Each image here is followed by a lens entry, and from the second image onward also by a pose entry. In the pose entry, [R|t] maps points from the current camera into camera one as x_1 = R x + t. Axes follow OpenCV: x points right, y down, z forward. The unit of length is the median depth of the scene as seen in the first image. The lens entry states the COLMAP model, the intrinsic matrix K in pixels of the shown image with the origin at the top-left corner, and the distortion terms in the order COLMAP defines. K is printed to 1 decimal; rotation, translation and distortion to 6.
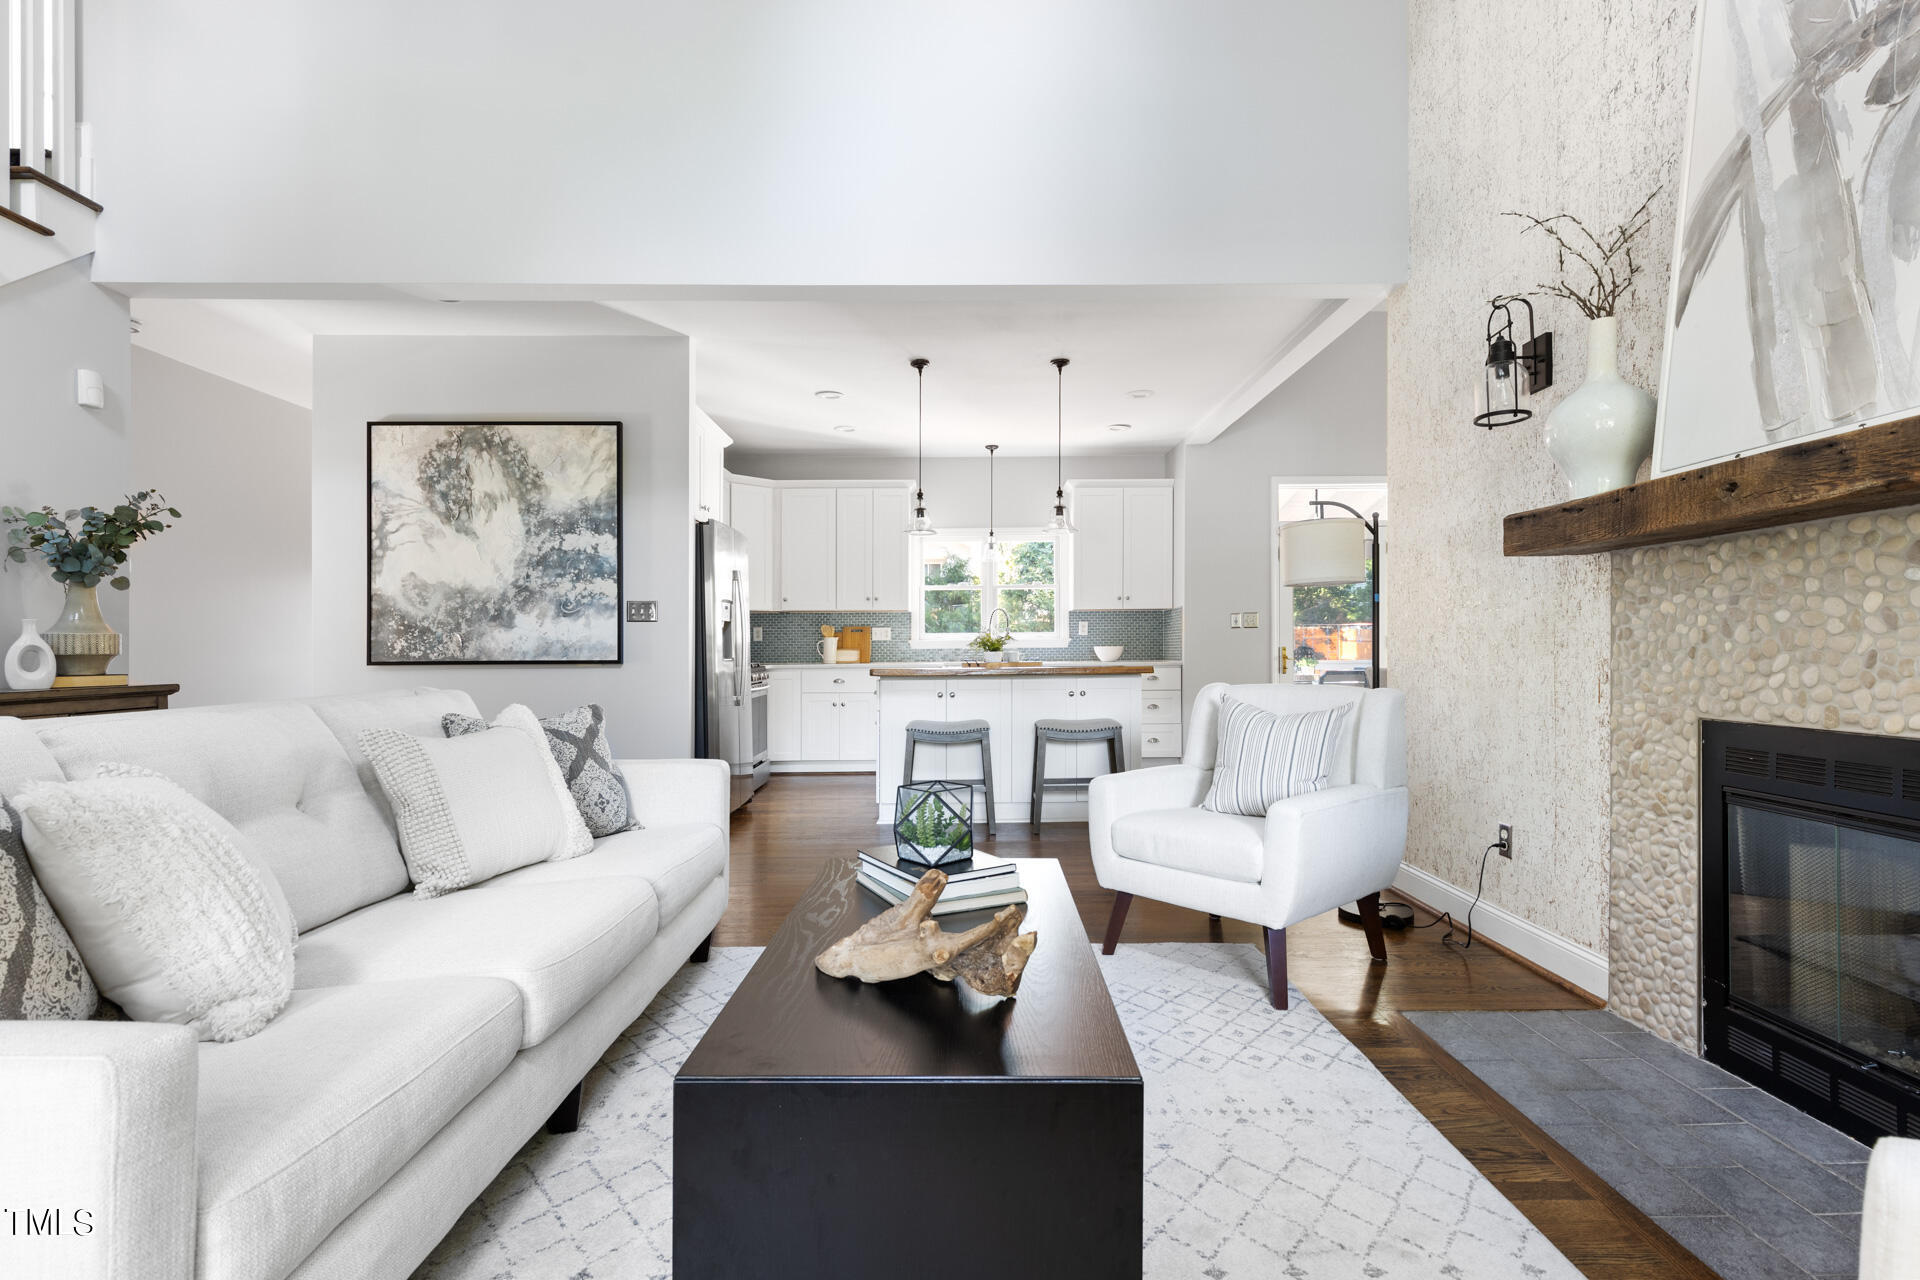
lens RADIAL K [[870.6, 0, 959.5], [0, 870.6, 654.0], [0, 0, 1]] dist [0.011512, -0.001586]
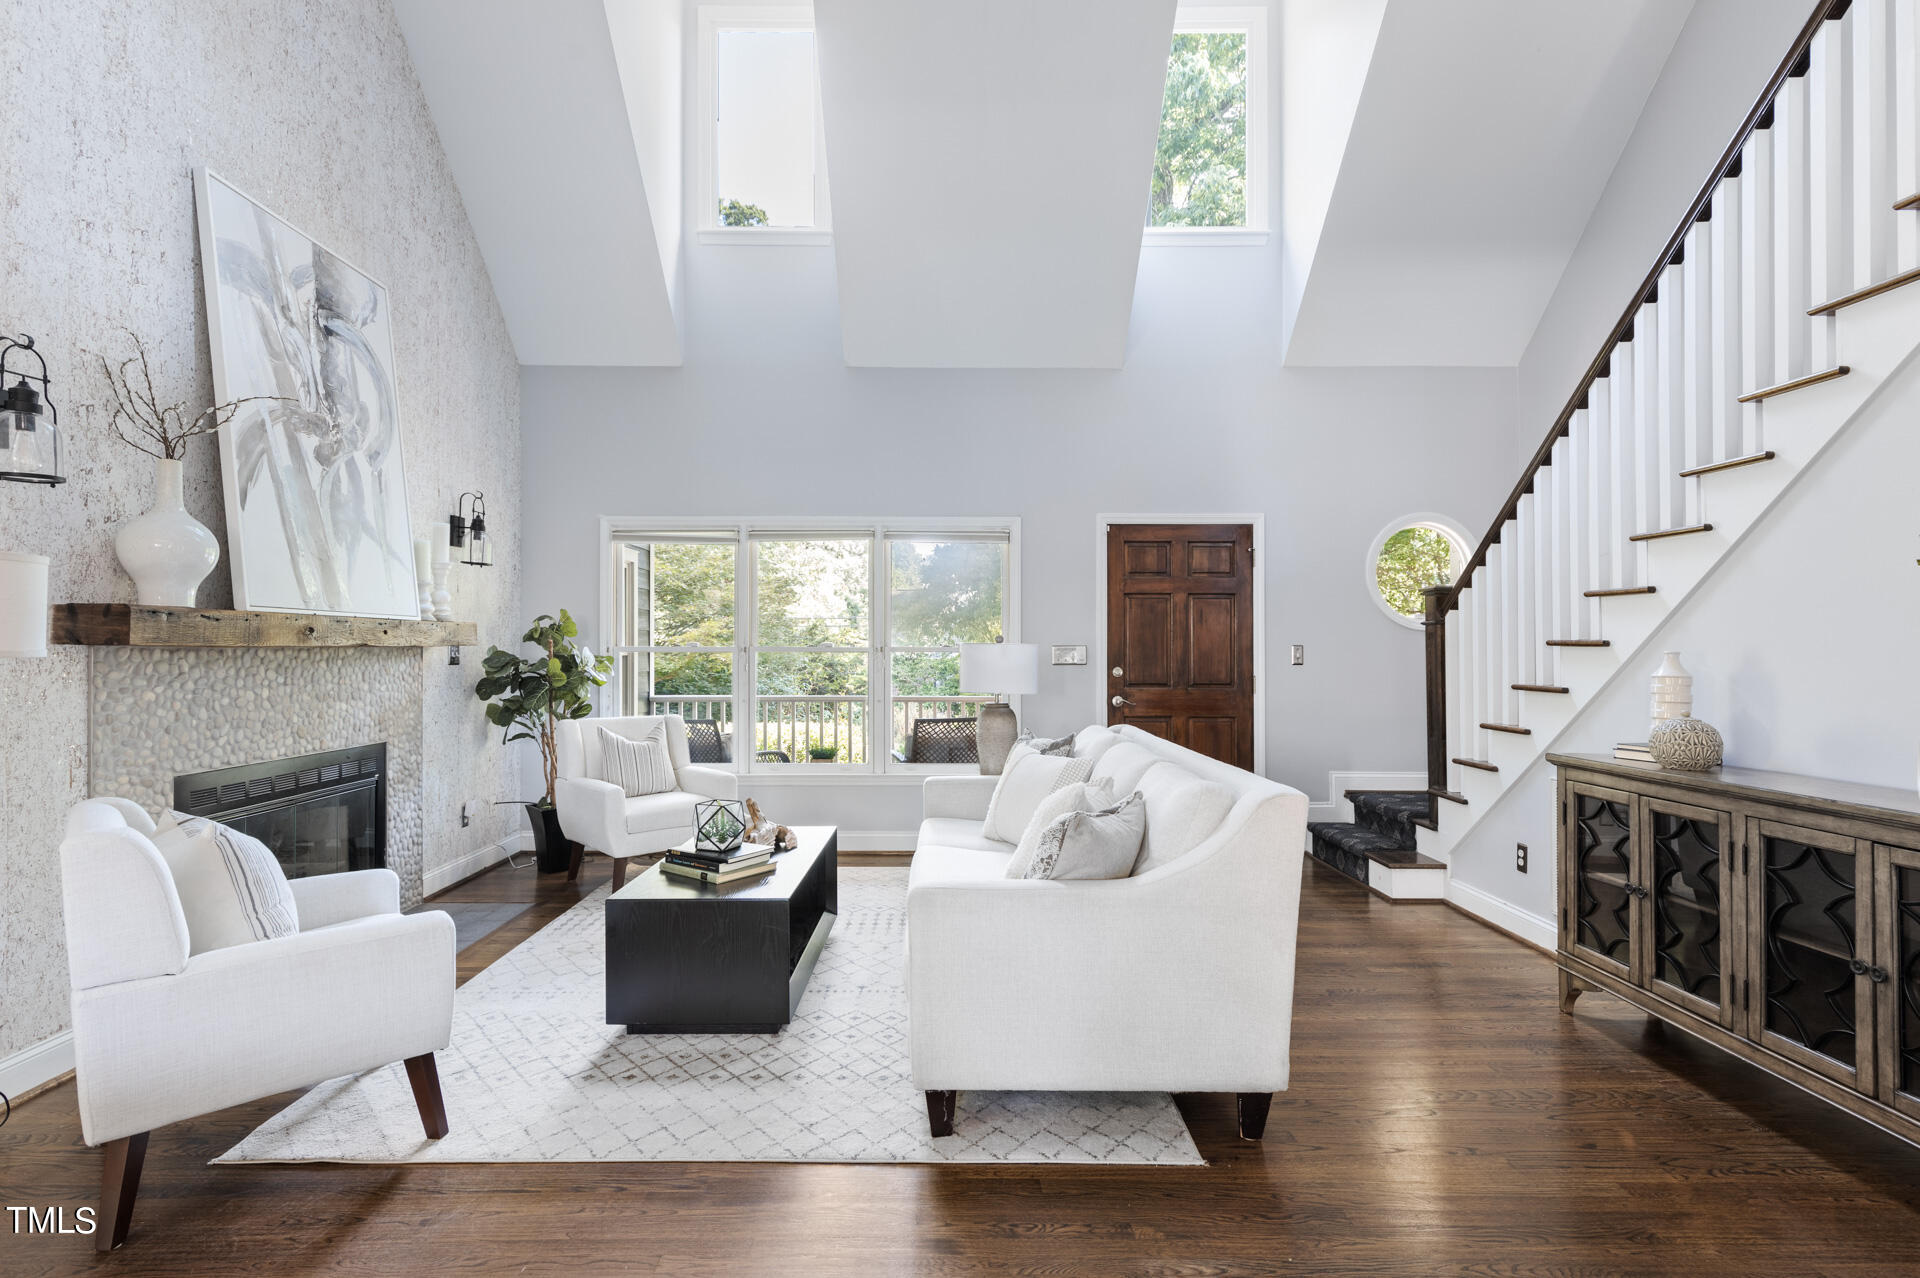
lens RADIAL K [[870.6, 0, 960.1], [0, 870.6, 640.2], [0, 0, 1]] dist [0.011512, -0.001586]
pose [[-0.999340, 0.005240, -0.035944, -0.106369], [0.005539, 0.999951, -0.008230, -0.038420], [0.035899, -0.008424, -0.999320, 0.756360]]
